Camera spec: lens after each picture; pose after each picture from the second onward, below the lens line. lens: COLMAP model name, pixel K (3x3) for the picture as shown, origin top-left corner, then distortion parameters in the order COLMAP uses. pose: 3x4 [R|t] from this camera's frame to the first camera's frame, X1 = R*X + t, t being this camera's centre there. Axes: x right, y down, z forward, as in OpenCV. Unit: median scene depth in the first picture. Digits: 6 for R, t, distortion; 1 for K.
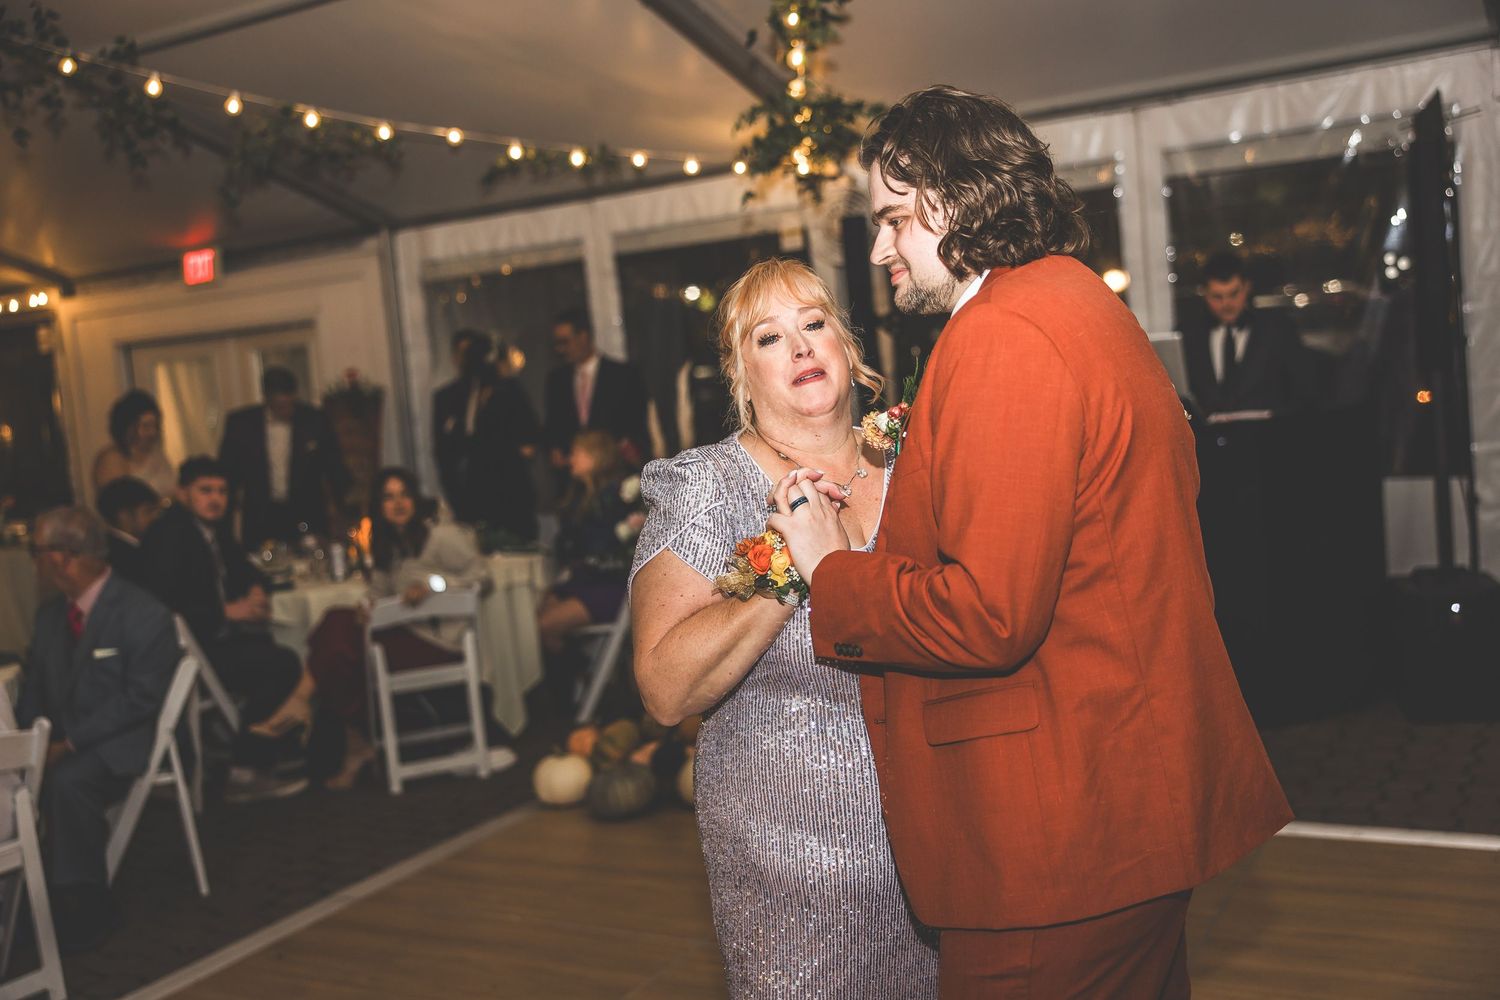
lens RADIAL K [[1555.9, 0, 750.0], [0, 1555.9, 500.0], [0, 0, 1]] dist [0.014834, 0.016857]
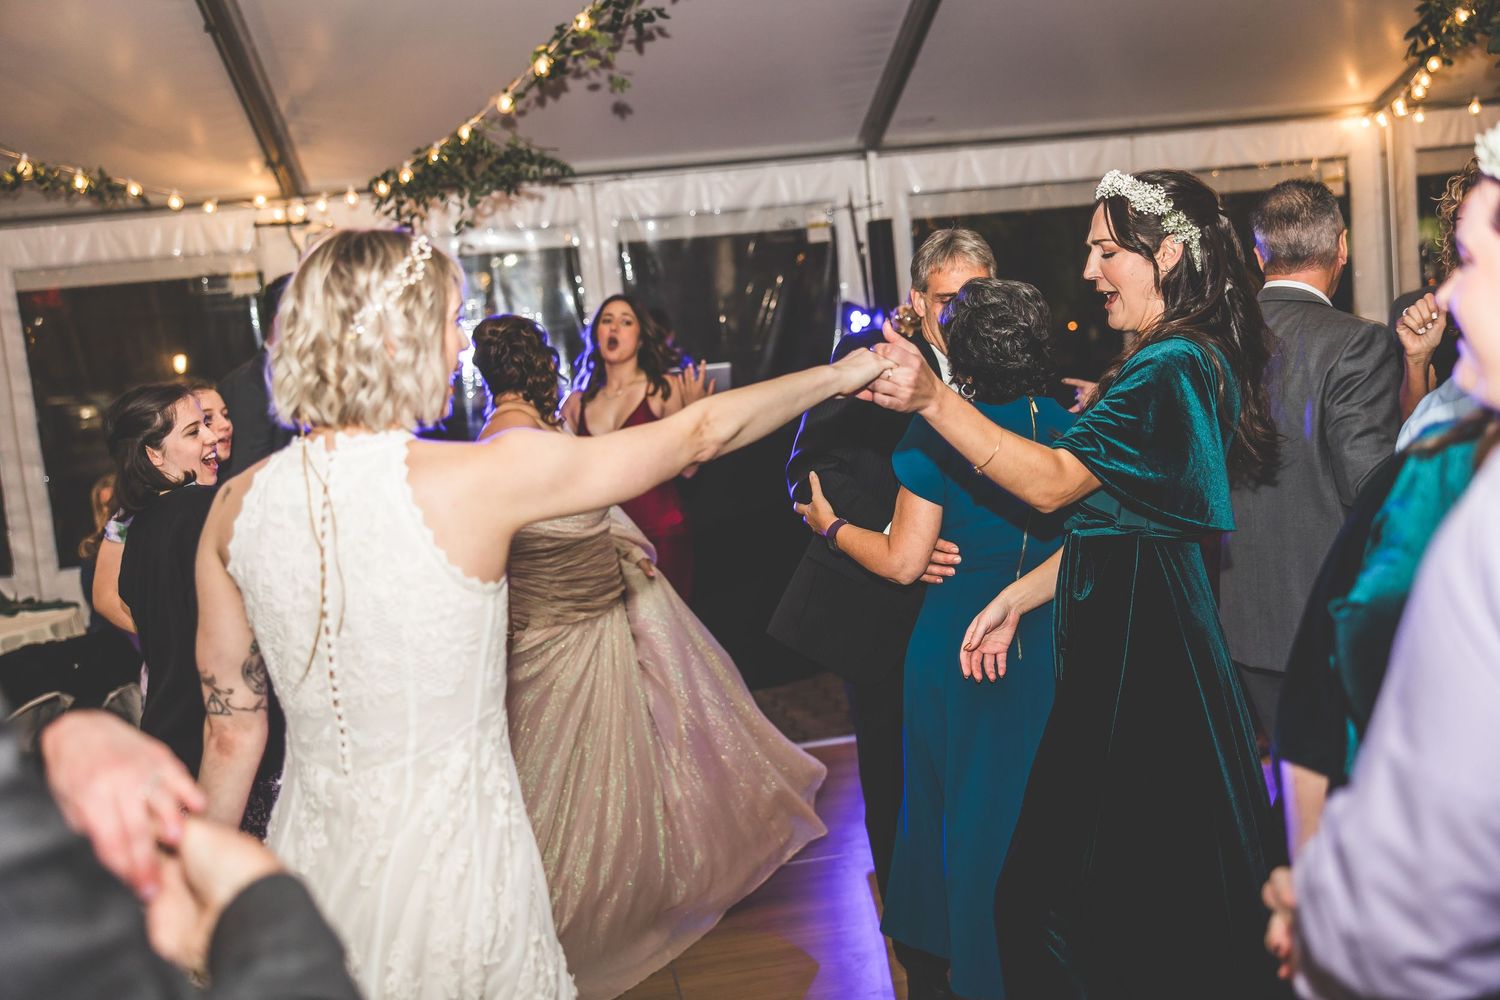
lens RADIAL K [[1489.7, 0, 750.0], [0, 1489.7, 500.0], [0, 0, 1]] dist [0.011078, -0.000479]
pose [[0.781790, -0.045656, 0.621868, -0.381588], [0.080768, 0.996329, -0.028390, 0.029569], [-0.618288, 0.072422, 0.782608, 0.070970]]
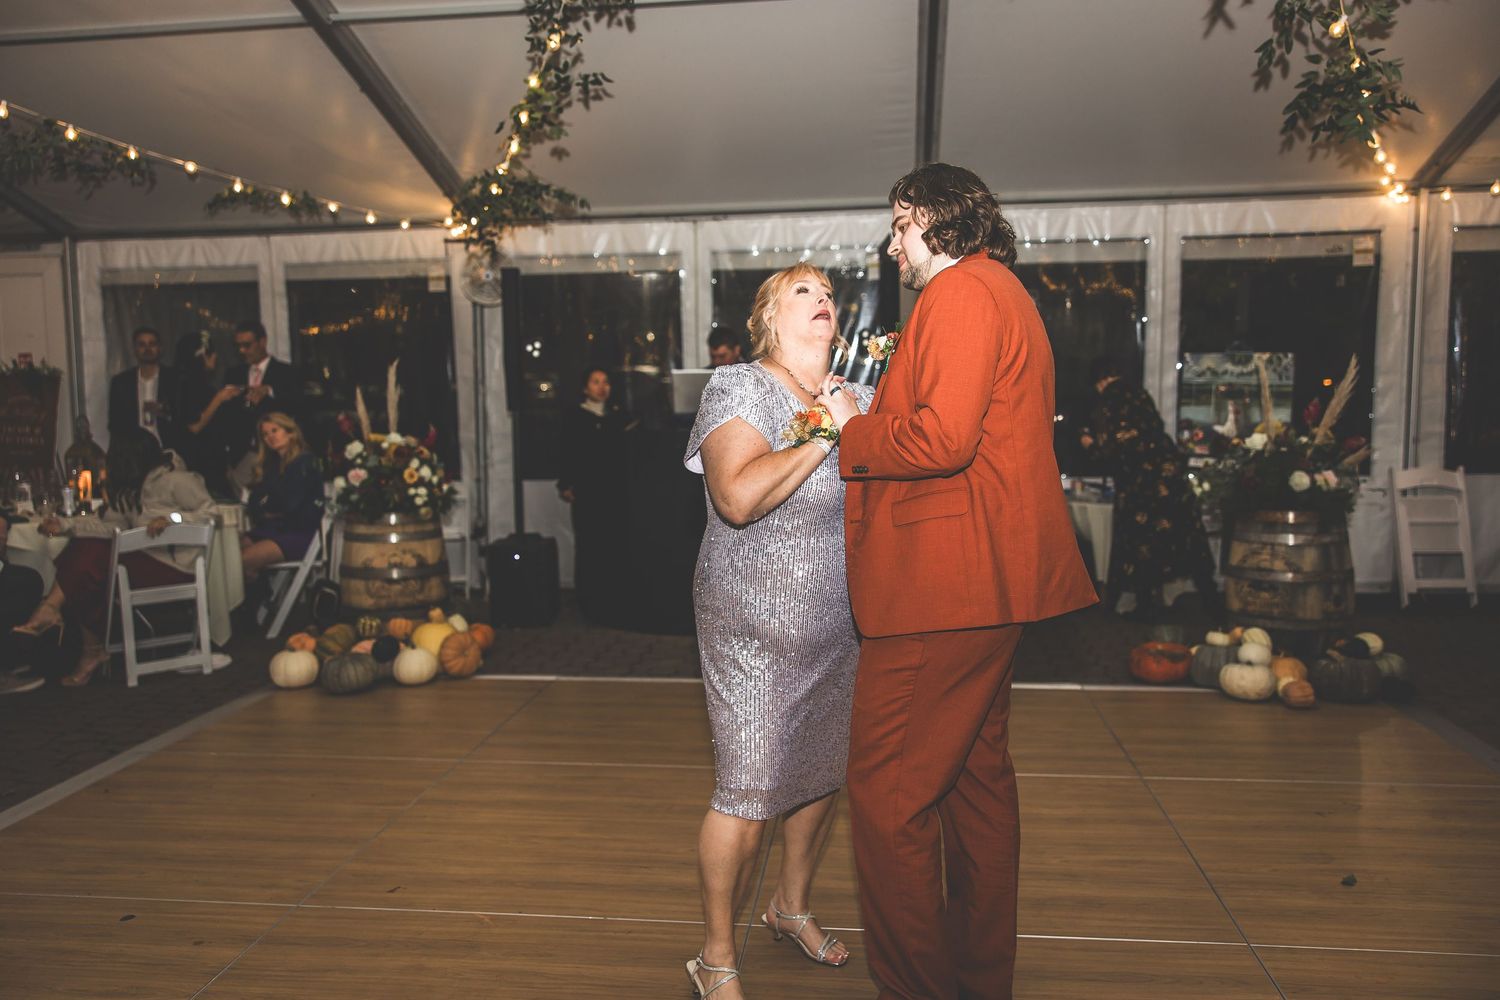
lens RADIAL K [[1174.4, 0, 750.0], [0, 1174.4, 500.0], [0, 0, 1]] dist [0.011085, 0.002810]
pose [[0.920305, 0.043668, 0.388757, -0.132034], [-0.036905, 0.999010, -0.024850, 0.041231], [-0.389457, 0.008523, 0.921005, -0.046189]]
